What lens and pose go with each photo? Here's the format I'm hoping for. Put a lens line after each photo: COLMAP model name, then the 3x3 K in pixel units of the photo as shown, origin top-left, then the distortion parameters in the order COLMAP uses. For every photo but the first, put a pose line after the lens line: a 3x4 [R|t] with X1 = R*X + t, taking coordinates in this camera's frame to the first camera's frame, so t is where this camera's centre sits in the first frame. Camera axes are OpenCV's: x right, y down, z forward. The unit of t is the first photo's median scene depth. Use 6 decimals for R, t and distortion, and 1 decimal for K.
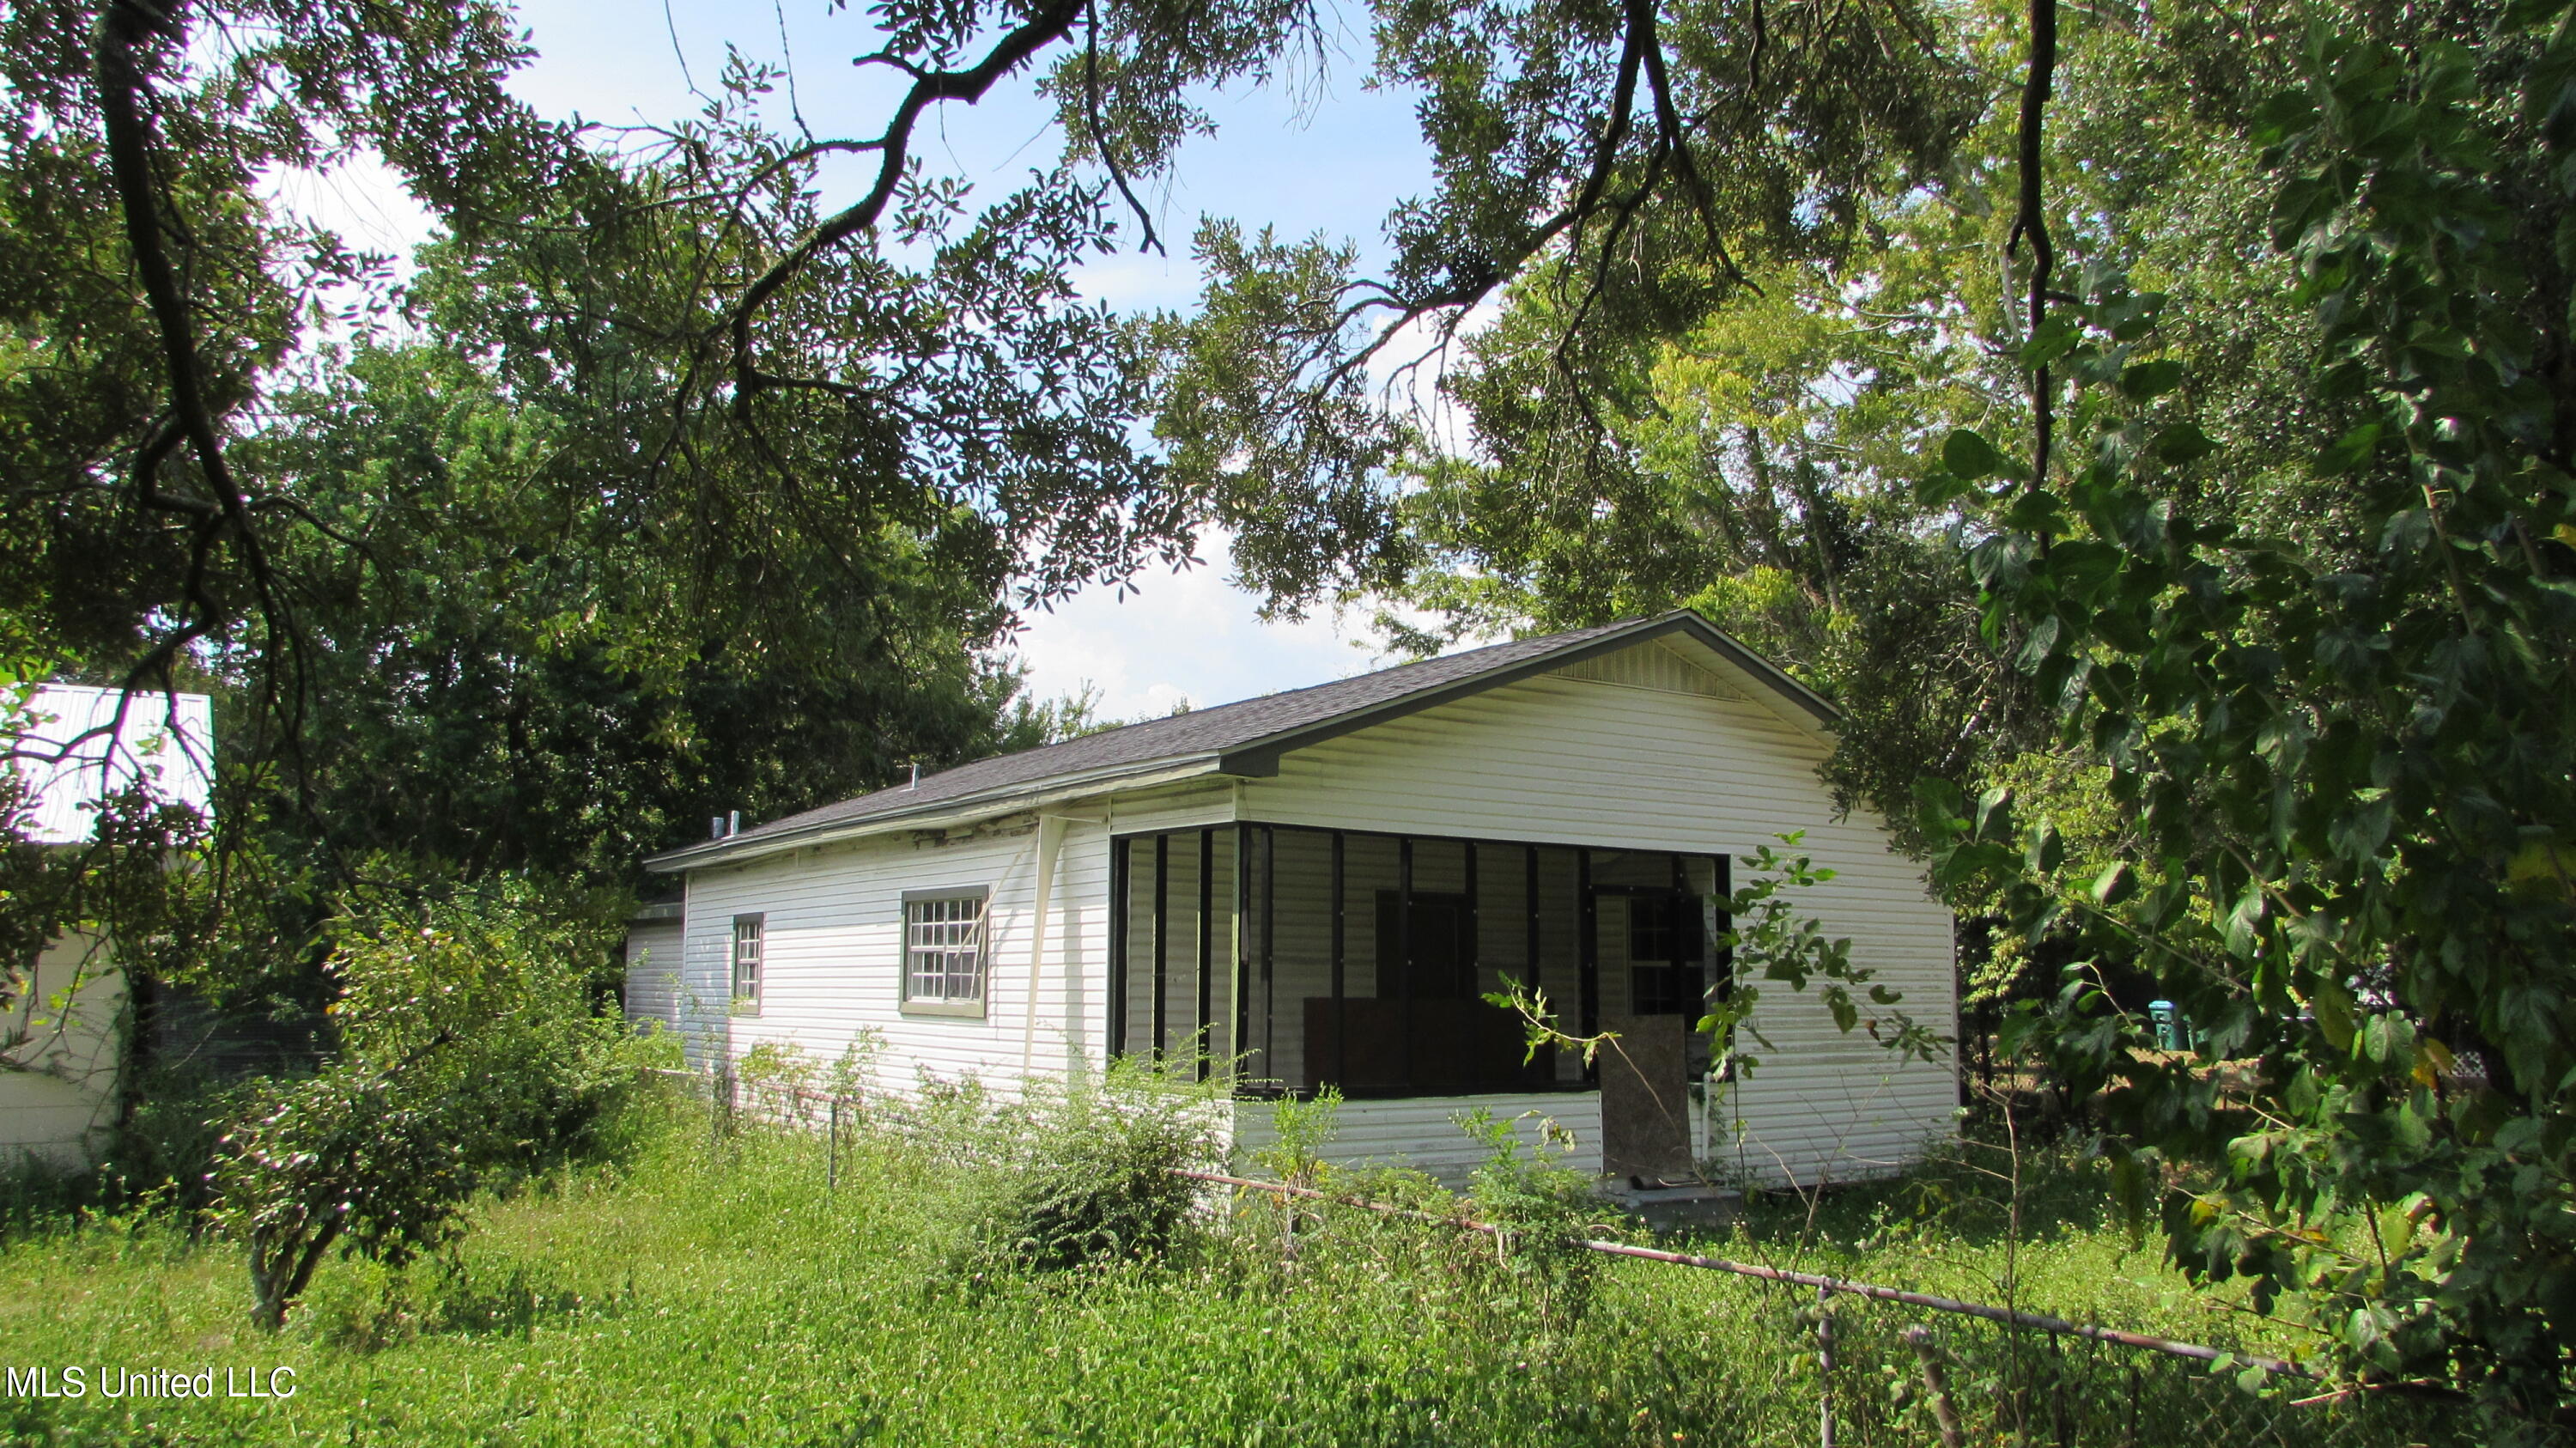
lens RADIAL K [[1796.5, 0, 1288.0], [0, 1796.5, 724.0], [0, 0, 1]] dist [-0.006264, -0.002356]
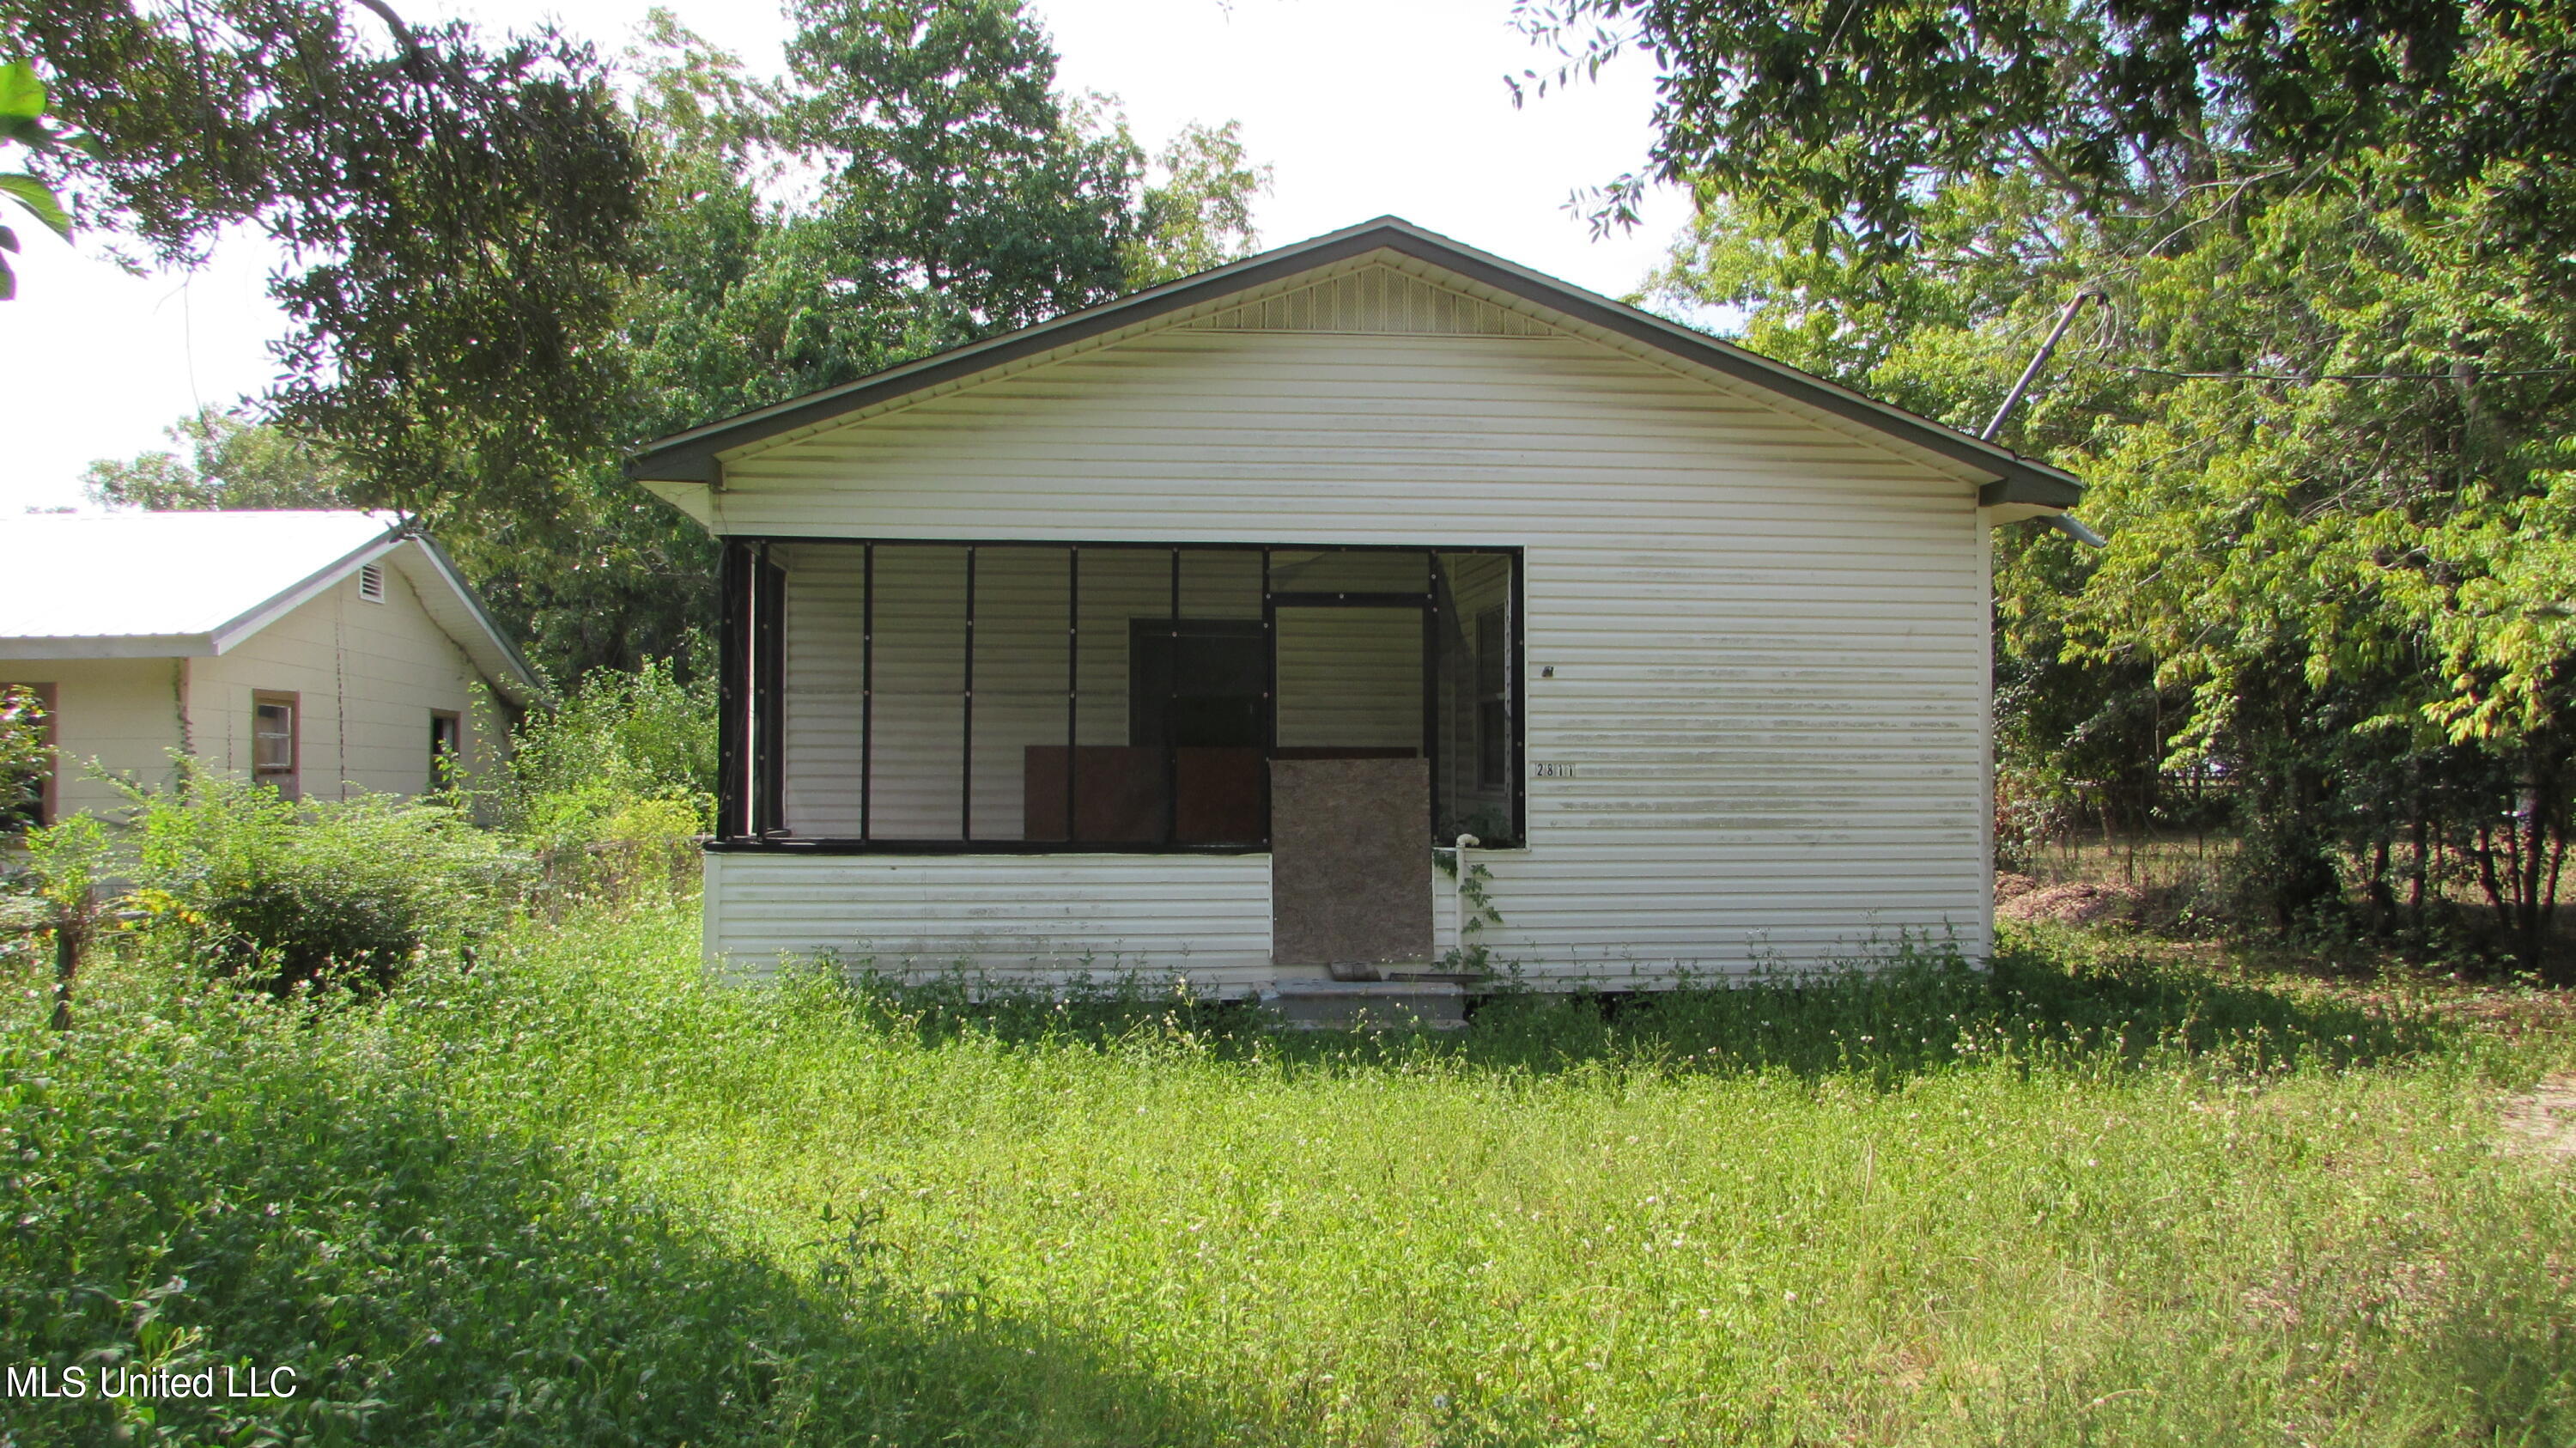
lens RADIAL K [[1796.5, 0, 1288.0], [0, 1796.5, 724.0], [0, 0, 1]] dist [-0.006264, -0.002356]
pose [[0.891363, -0.021994, -0.452756, 0.487519], [0.068246, 0.993949, 0.086075, 0.073676], [0.448123, -0.107623, 0.887470, 0.285314]]
